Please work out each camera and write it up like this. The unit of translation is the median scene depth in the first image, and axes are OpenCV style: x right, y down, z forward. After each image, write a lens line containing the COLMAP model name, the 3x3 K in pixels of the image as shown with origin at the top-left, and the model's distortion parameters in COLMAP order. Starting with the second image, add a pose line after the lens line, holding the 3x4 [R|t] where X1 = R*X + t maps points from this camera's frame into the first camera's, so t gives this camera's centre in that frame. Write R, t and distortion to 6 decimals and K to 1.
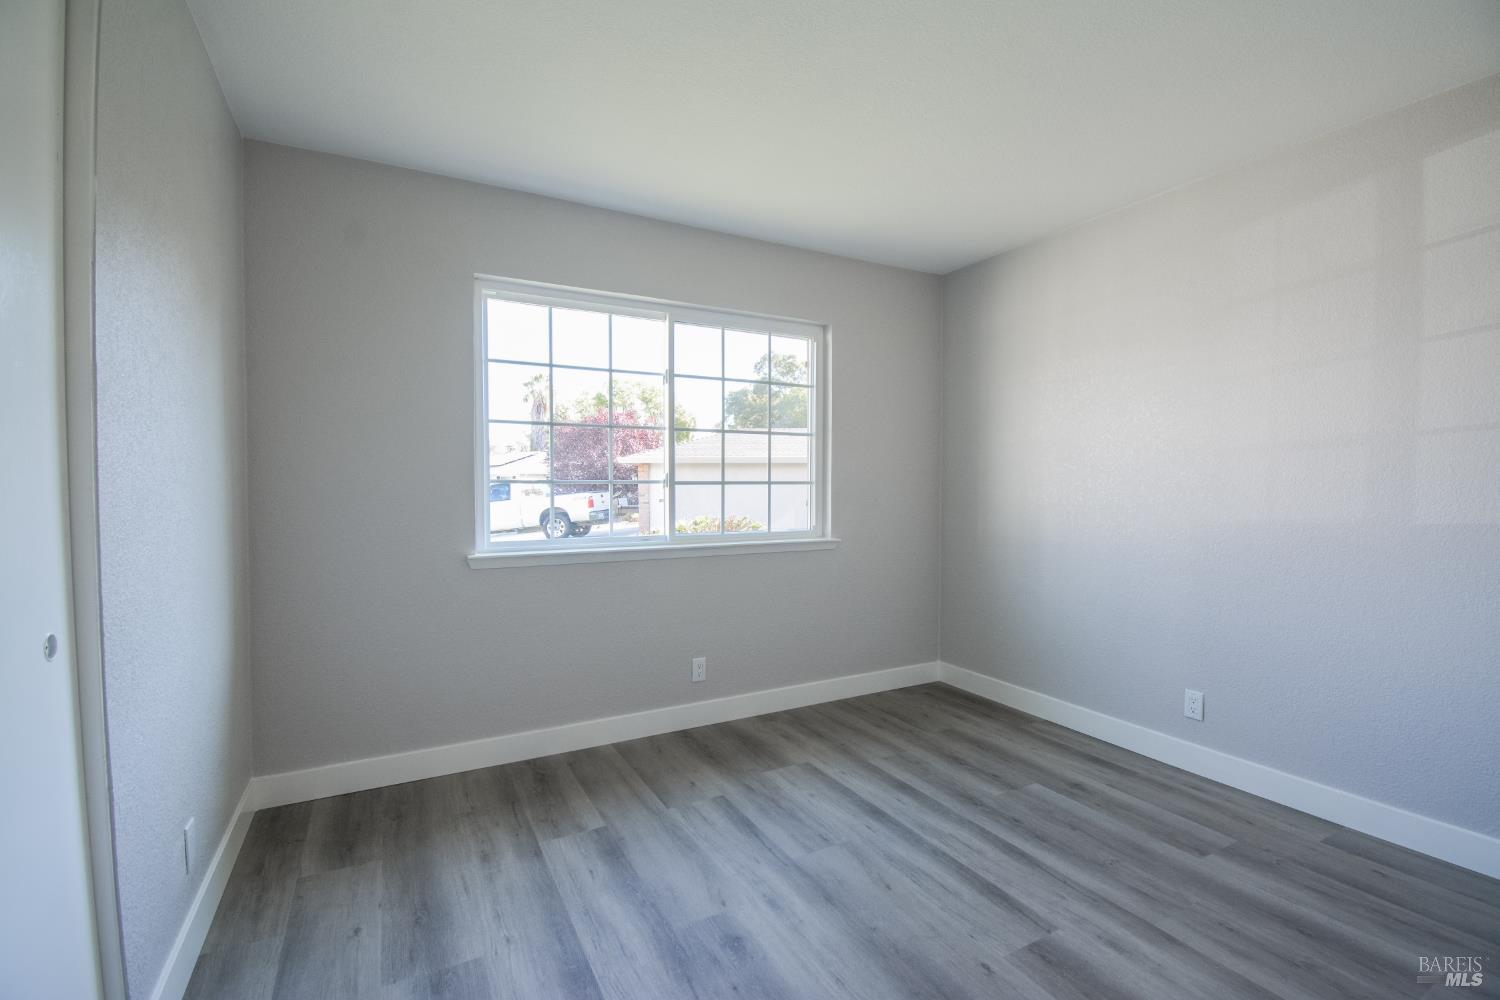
lens RADIAL K [[663.1, 0, 750.0], [0, 663.1, 500.0], [0, 0, 1]] dist [0.017752, -0.025426]
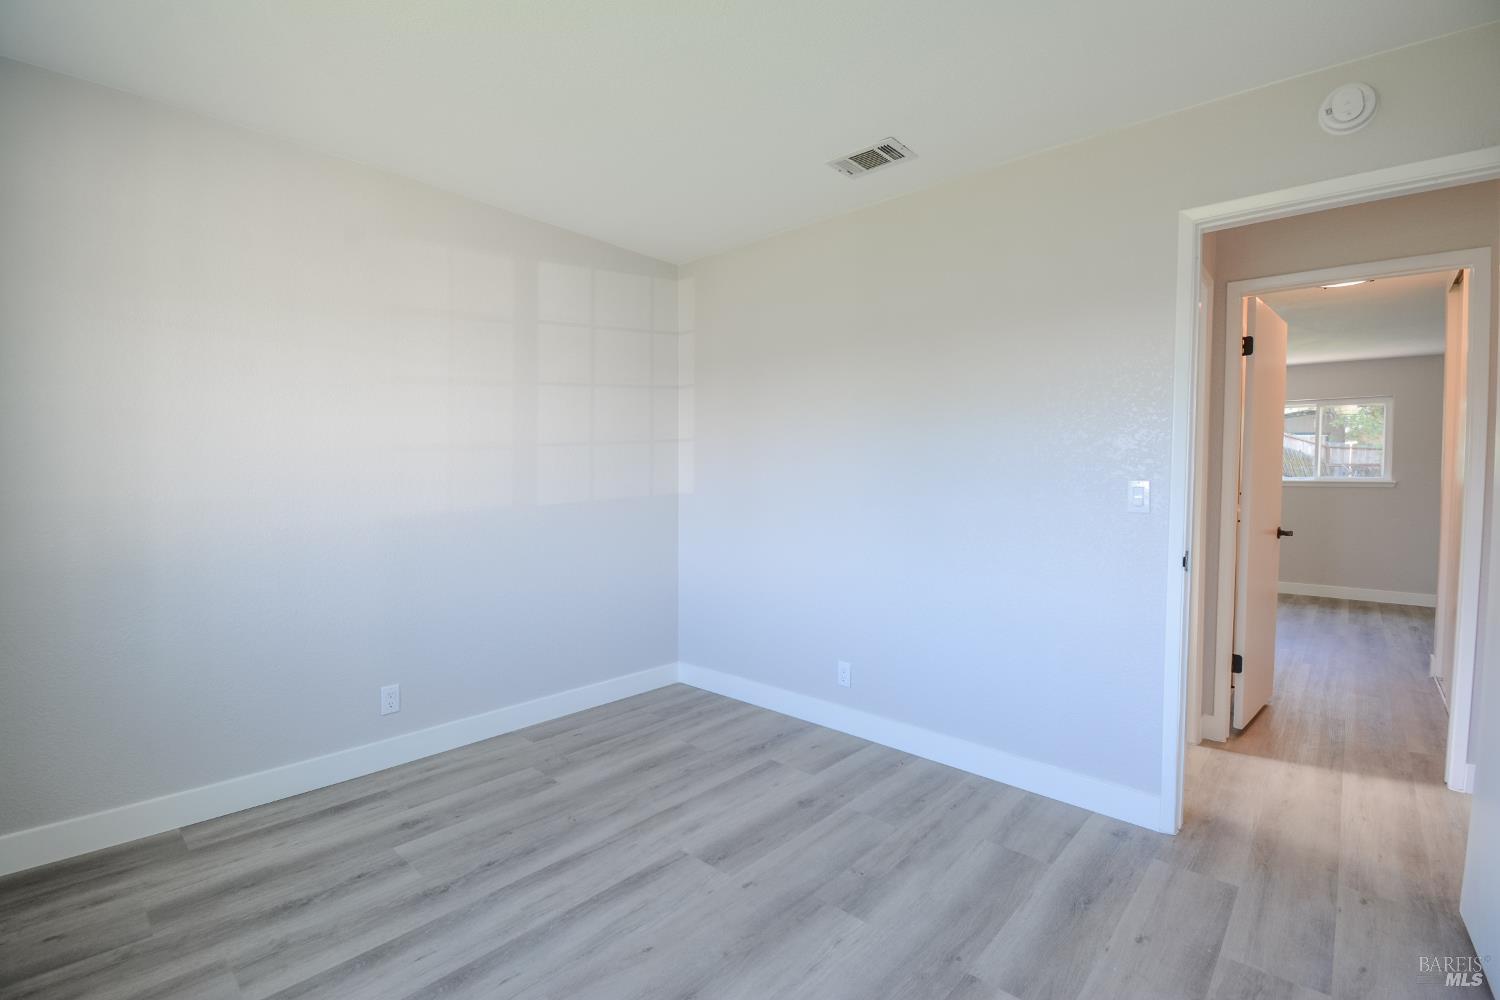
lens RADIAL K [[663.1, 0, 750.0], [0, 663.1, 500.0], [0, 0, 1]] dist [0.017752, -0.025426]
pose [[-0.327344, -0.033873, 0.944298, -0.518565], [0.021026, 0.998849, 0.043119, -0.027222], [-0.944671, 0.033969, -0.326255, 0.938736]]
